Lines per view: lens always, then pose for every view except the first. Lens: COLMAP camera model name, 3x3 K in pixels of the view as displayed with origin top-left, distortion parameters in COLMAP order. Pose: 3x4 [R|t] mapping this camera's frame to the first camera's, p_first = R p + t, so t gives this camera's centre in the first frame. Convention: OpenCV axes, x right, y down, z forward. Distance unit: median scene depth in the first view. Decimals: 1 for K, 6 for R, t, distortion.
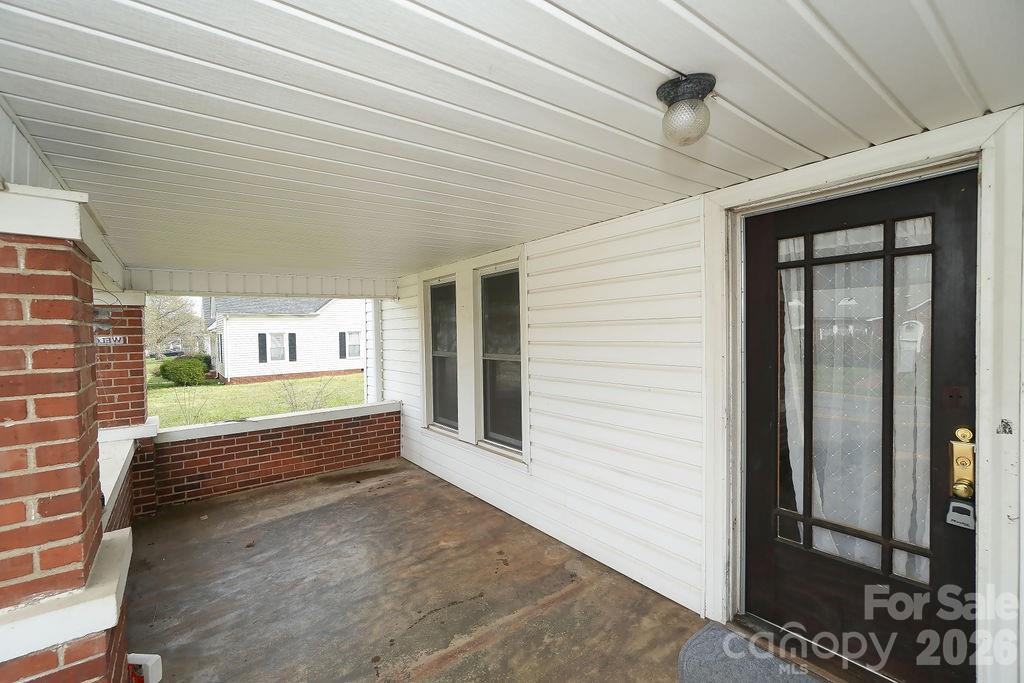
lens RADIAL K [[442.7, 0, 503.3], [0, 442.7, 342.5], [0, 0, 1]] dist [-0.002613, 0.000836]
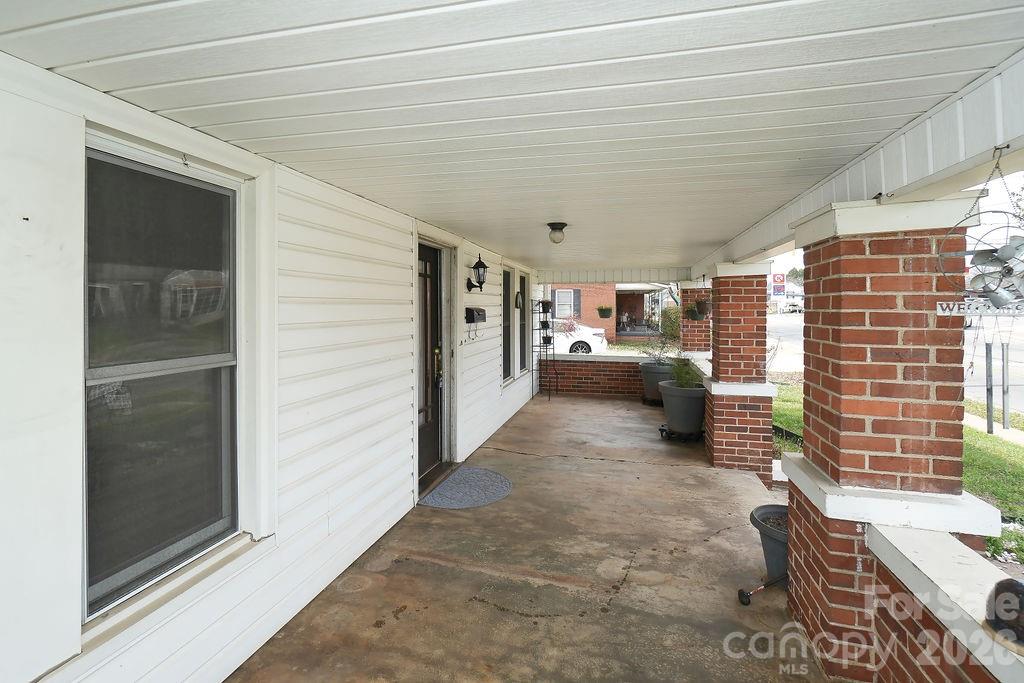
lens RADIAL K [[469.8, 0, 504.5], [0, 469.8, 289.0], [0, 0, 1]] dist [-0.001980, -0.000042]
pose [[-0.621570, 0.044214, 0.782110, -0.947347], [0.025236, 0.999018, -0.036420, -0.027402], [-0.782952, -0.002900, -0.622075, 1.691746]]
